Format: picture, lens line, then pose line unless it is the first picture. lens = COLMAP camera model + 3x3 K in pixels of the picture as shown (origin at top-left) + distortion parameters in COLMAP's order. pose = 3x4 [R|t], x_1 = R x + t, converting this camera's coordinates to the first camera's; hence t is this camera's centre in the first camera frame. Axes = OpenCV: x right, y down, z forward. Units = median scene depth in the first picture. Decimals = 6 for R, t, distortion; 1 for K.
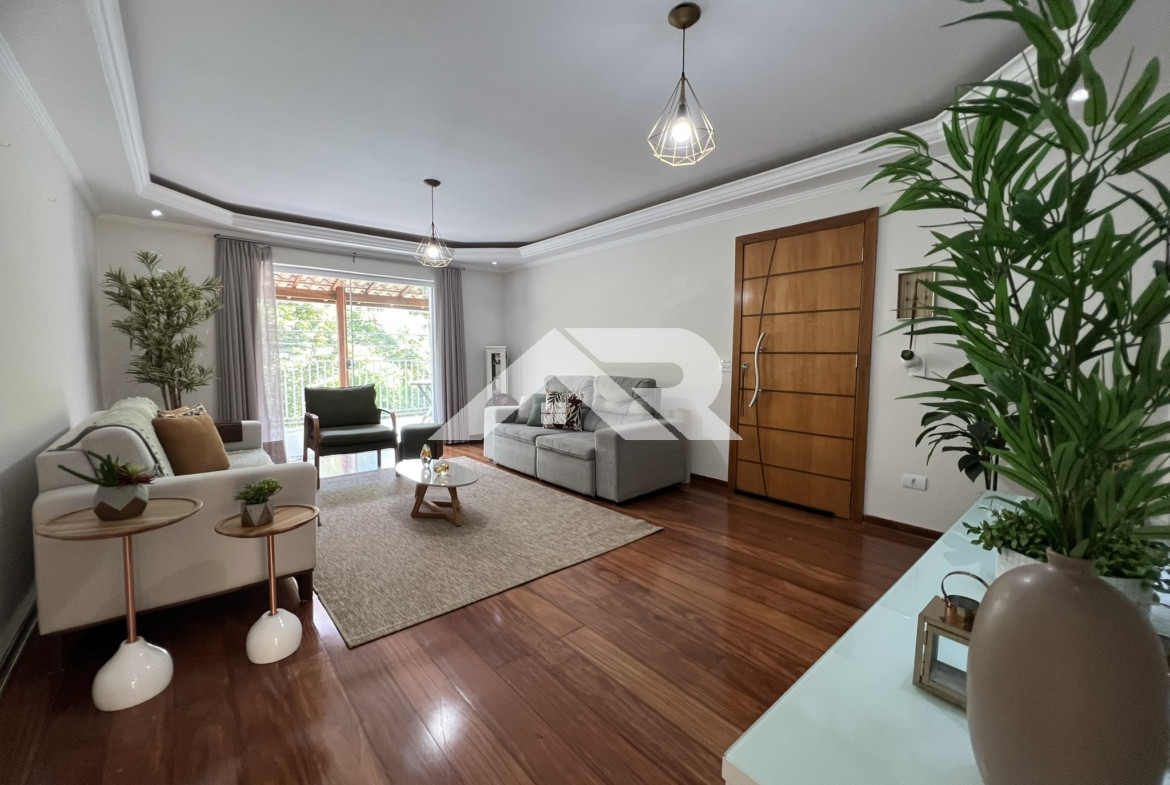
lens RADIAL K [[469.1, 0, 586.9], [0, 469.1, 387.2], [0, 0, 1]] dist [0.003313, 0.000311]
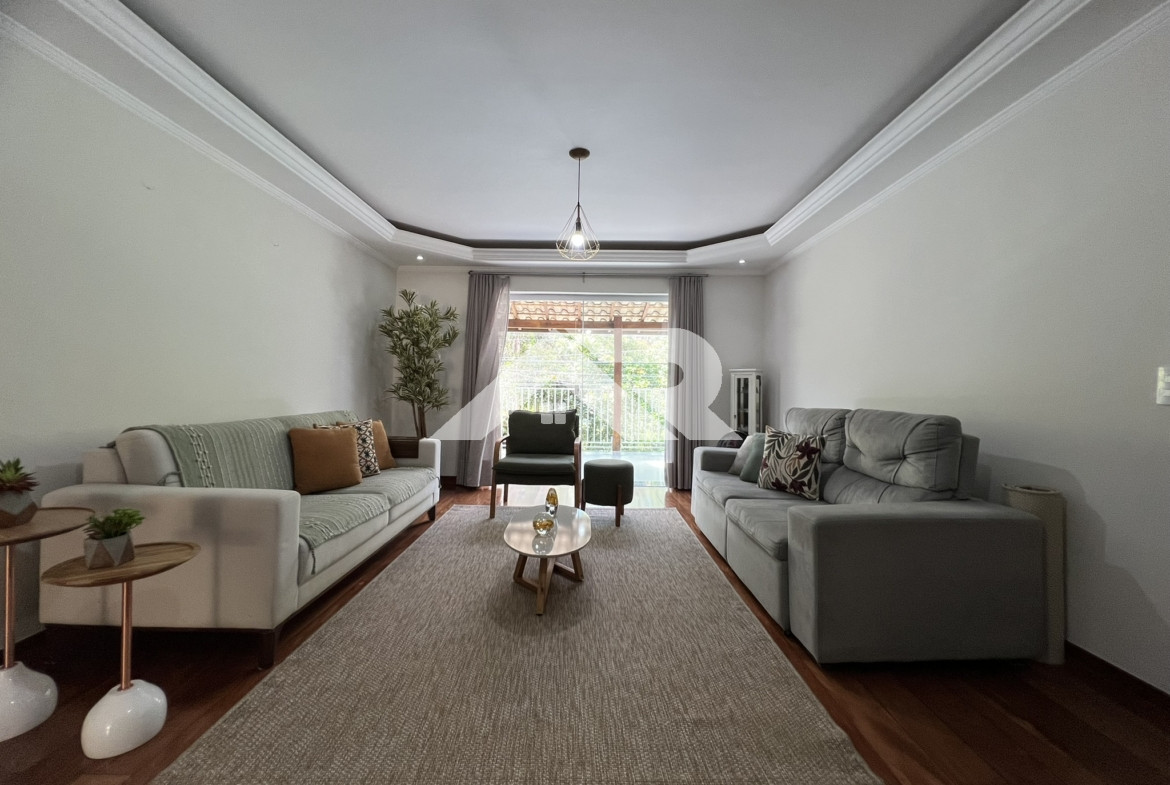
lens RADIAL K [[472.1, 0, 587.2], [0, 472.1, 386.0], [0, 0, 1]] dist [-0.002562, -0.000602]
pose [[0.755738, 0.003477, -0.654865, 0.179934], [-0.055056, 0.996783, -0.058244, -0.001090], [0.652556, 0.080072, 0.753498, 0.392285]]
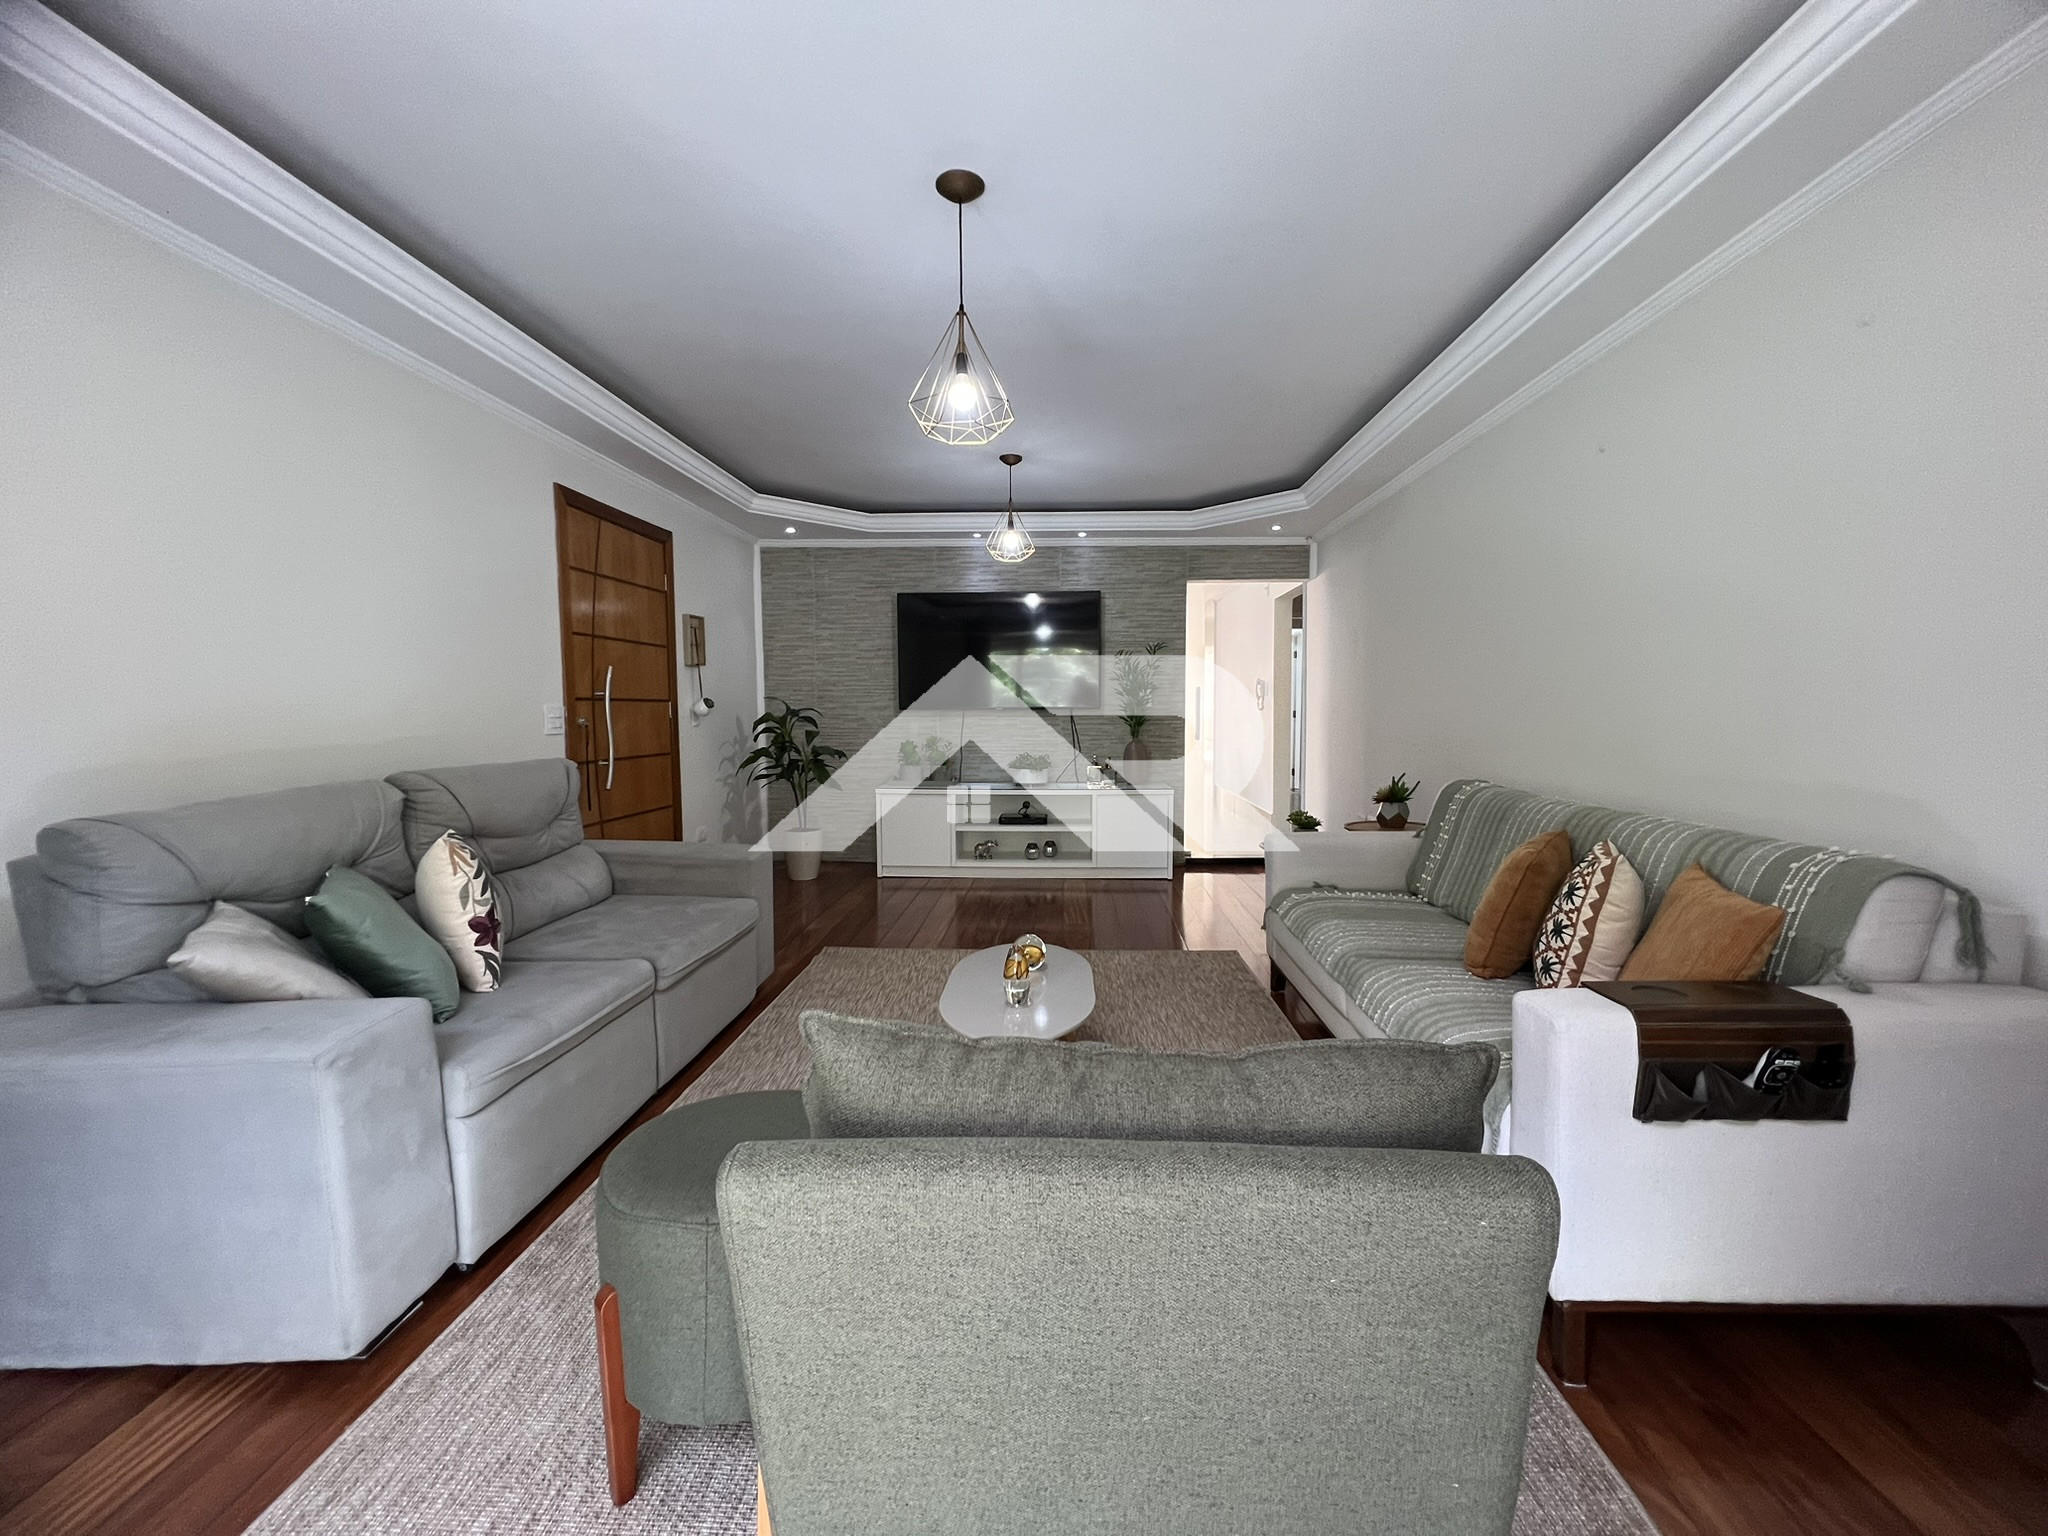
lens RADIAL K [[831.0, 0, 1027.4], [0, 831.0, 767.0], [0, 0, 1]] dist [0.002099, -0.000240]
pose [[-0.722614, -0.051712, 0.689315, -0.702651], [0.047650, 0.991099, 0.124304, -0.086449], [-0.689607, 0.122670, -0.713718, 1.276648]]
